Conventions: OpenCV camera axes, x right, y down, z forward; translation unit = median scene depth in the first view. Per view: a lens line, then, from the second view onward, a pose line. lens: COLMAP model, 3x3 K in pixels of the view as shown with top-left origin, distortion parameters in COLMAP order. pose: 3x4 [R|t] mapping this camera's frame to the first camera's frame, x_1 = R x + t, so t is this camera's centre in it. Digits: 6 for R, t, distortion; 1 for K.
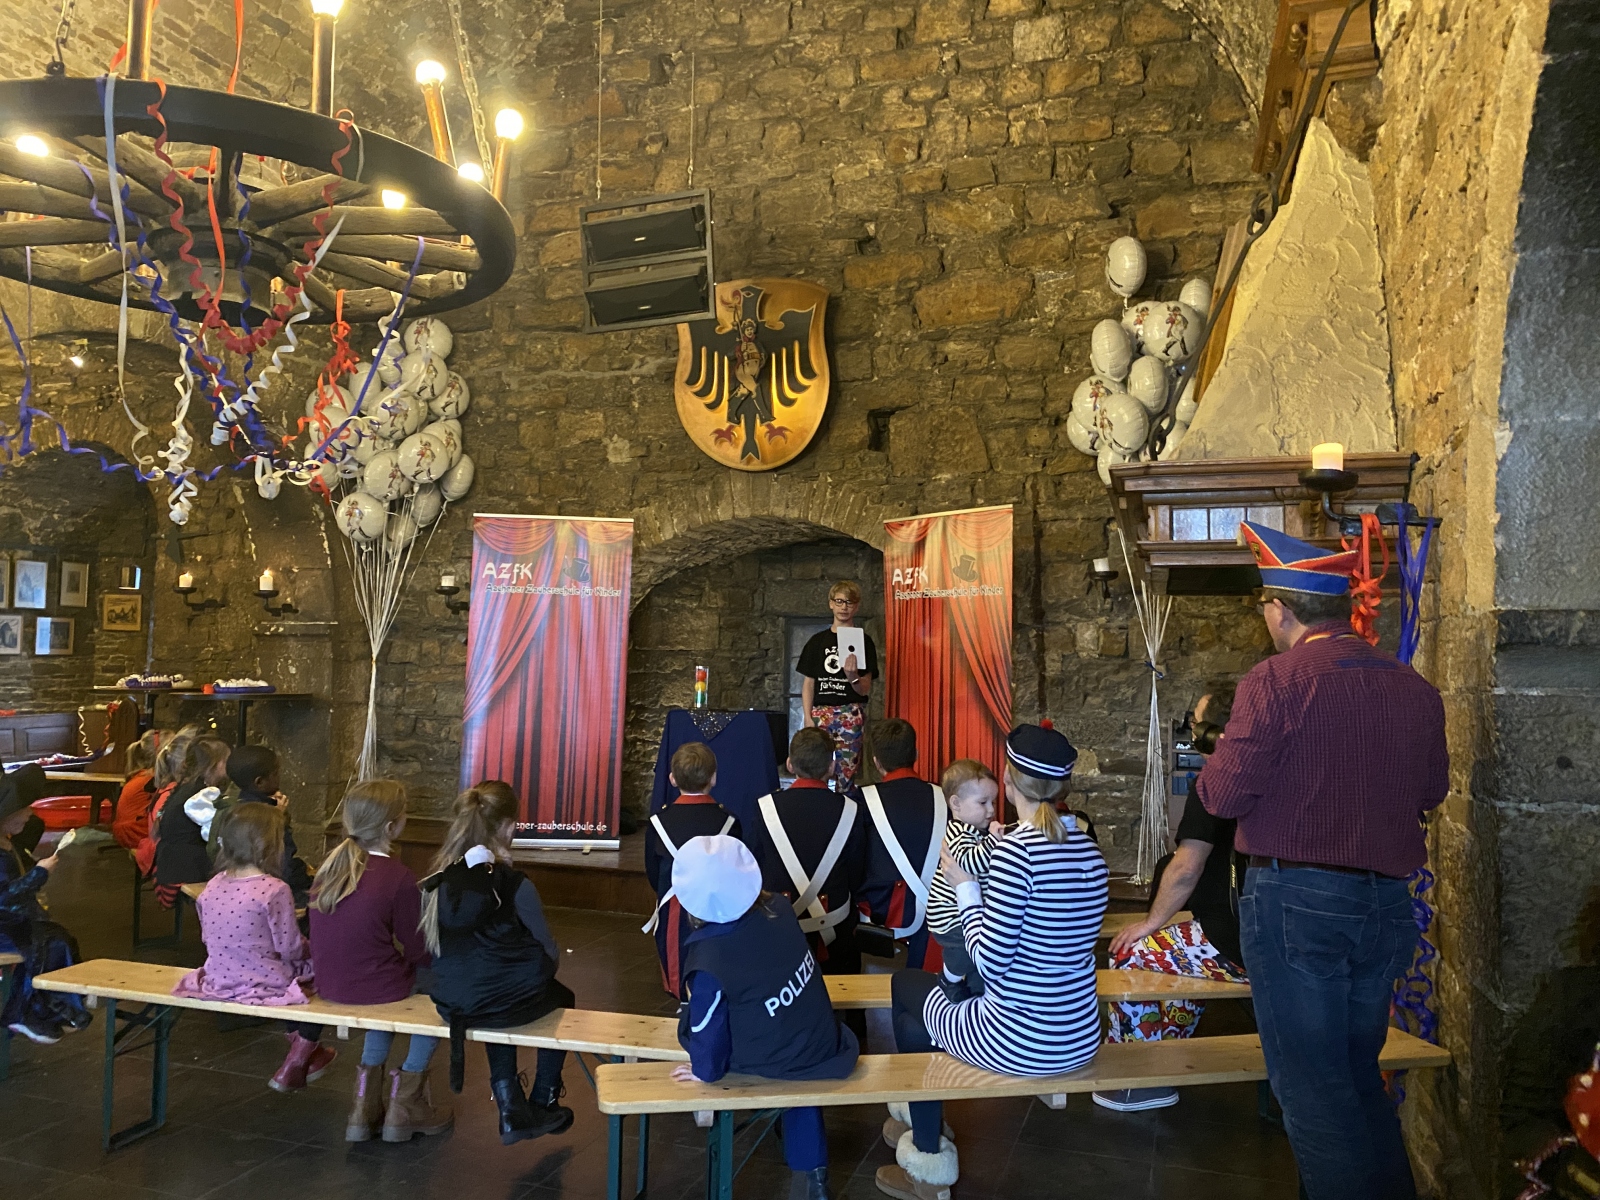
lens RADIAL K [[1220.3, 0, 786.0], [0, 1220.3, 596.9], [0, 0, 1]] dist [0.034686, -0.041880]
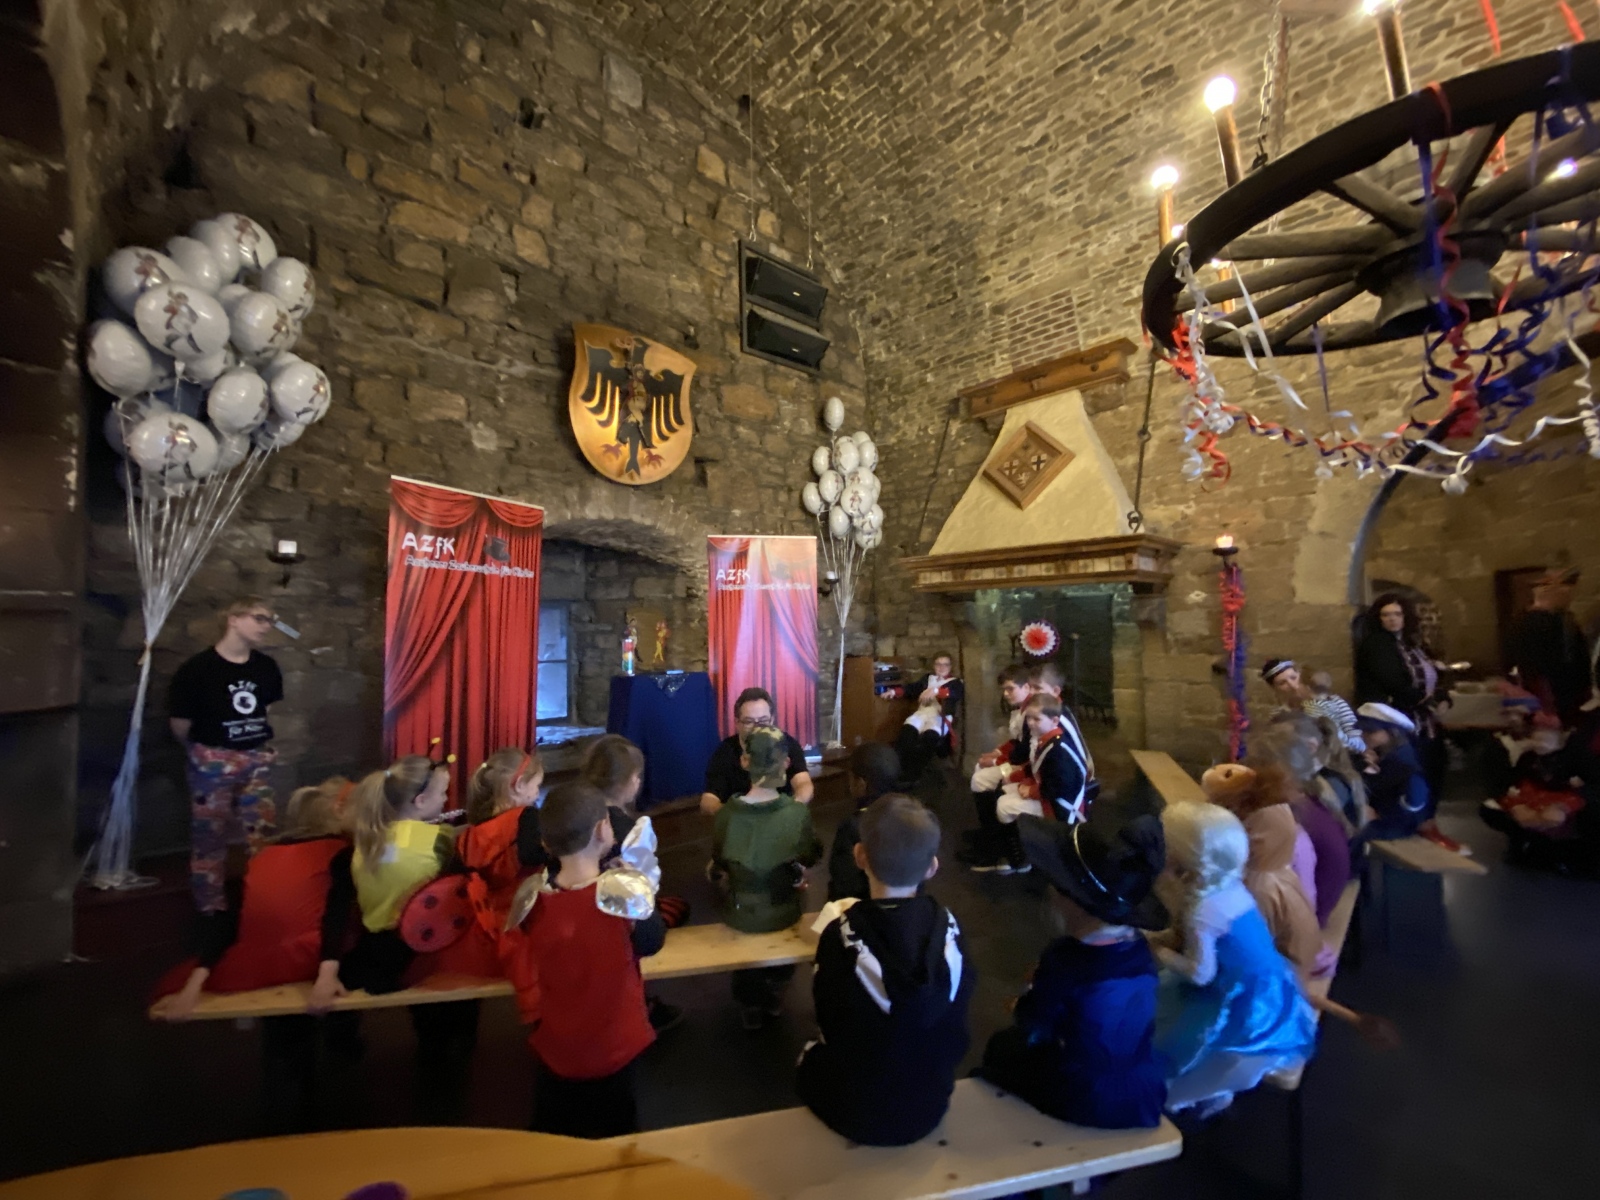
lens RADIAL K [[637.6, 0, 798.3], [0, 637.6, 602.0], [0, 0, 1]] dist [0.015126, -0.003171]
pose [[0.478145, 0.019594, 0.878062, -0.522318], [-0.025996, 0.999629, -0.008151, 0.019970], [-0.877896, -0.018929, 0.478477, 0.525228]]
